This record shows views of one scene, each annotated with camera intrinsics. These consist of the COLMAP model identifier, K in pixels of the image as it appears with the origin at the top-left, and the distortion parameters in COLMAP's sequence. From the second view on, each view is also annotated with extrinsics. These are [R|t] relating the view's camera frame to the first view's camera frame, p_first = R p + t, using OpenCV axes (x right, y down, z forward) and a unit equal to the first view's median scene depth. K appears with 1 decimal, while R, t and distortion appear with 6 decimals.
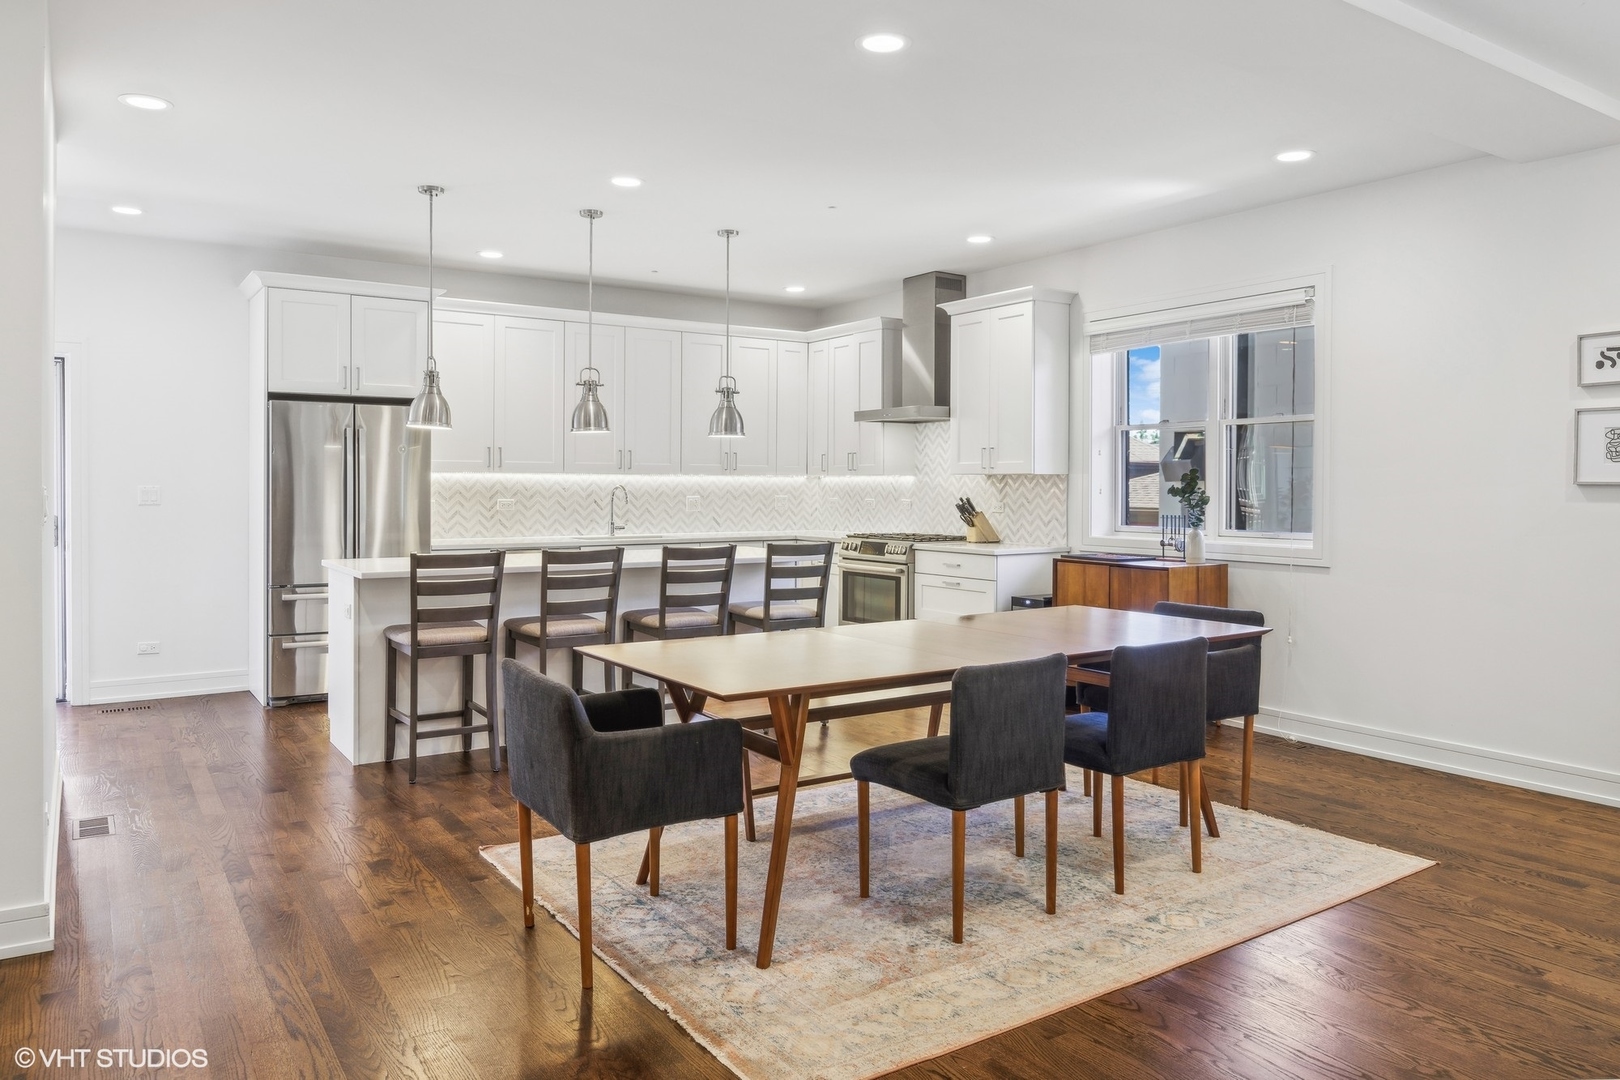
lens RADIAL K [[1108.4, 0, 810.1], [0, 1108.4, 500.2], [0, 0, 1]] dist [-0.003673, -0.004234]
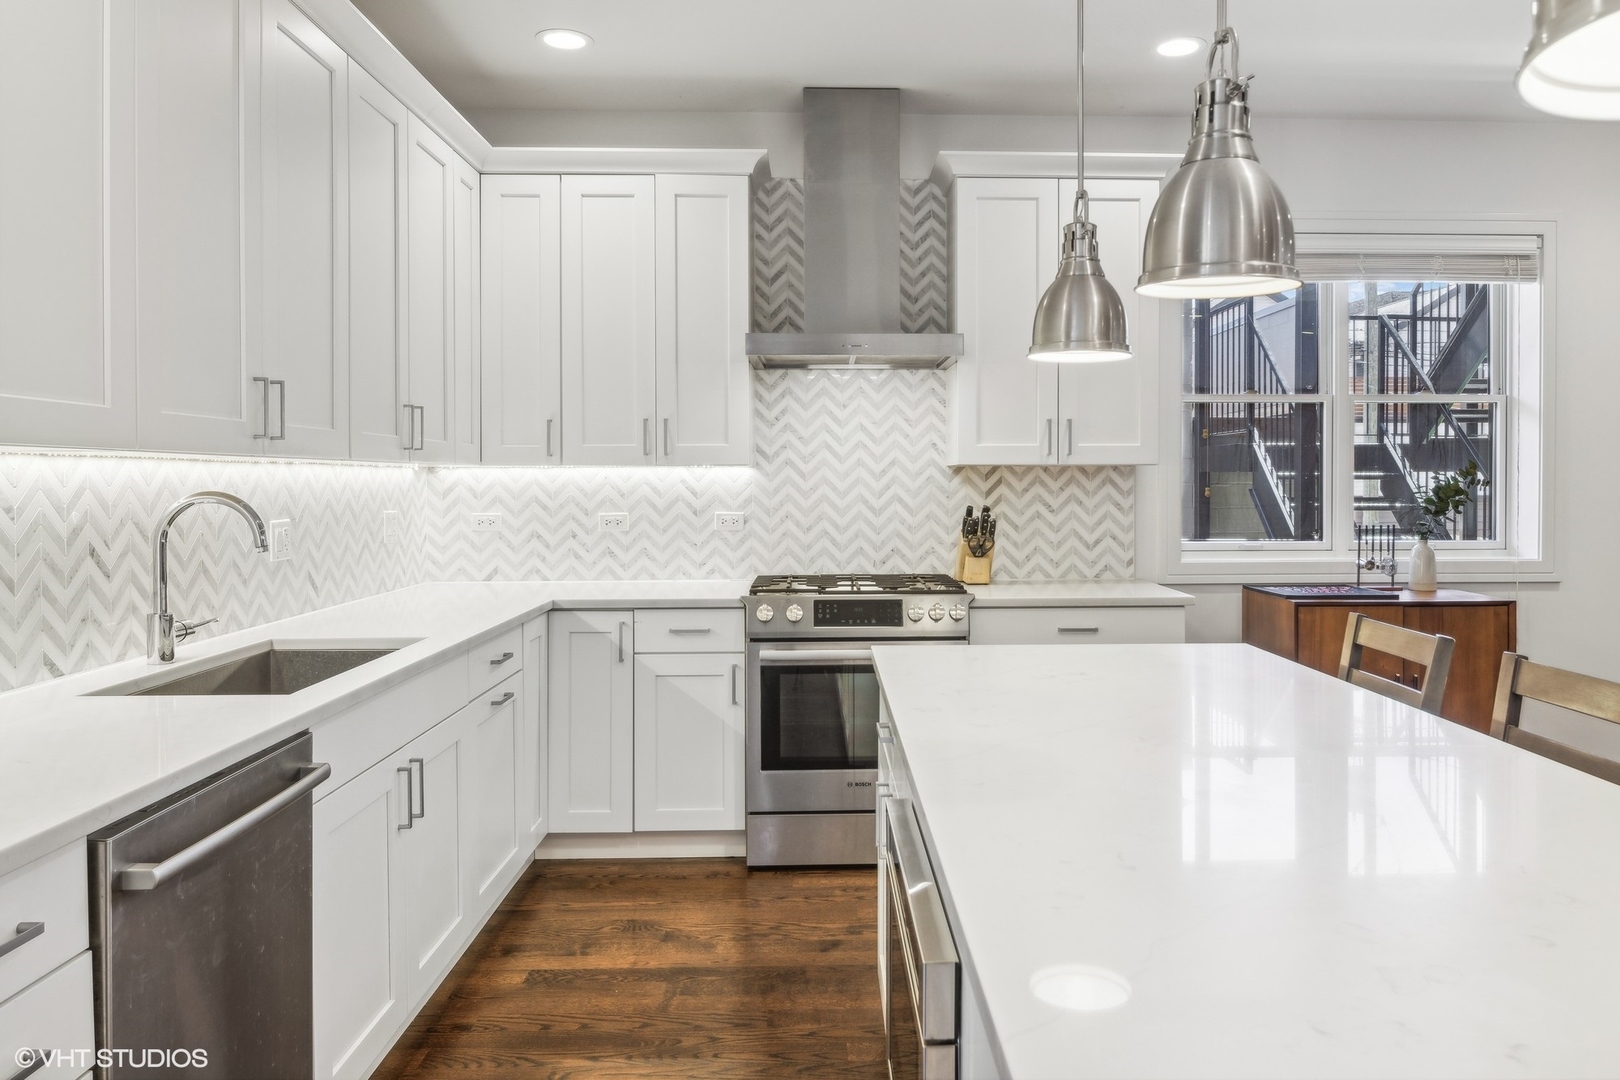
lens RADIAL K [[1108.4, 0, 861.5], [0, 1108.4, 487.9], [0, 0, 1]] dist [-0.003673, -0.004234]
pose [[0.519053, -0.011465, 0.854665, -0.398272], [0.015110, 0.999877, 0.004236, -0.016044], [-0.854608, 0.010716, 0.519163, 0.809661]]
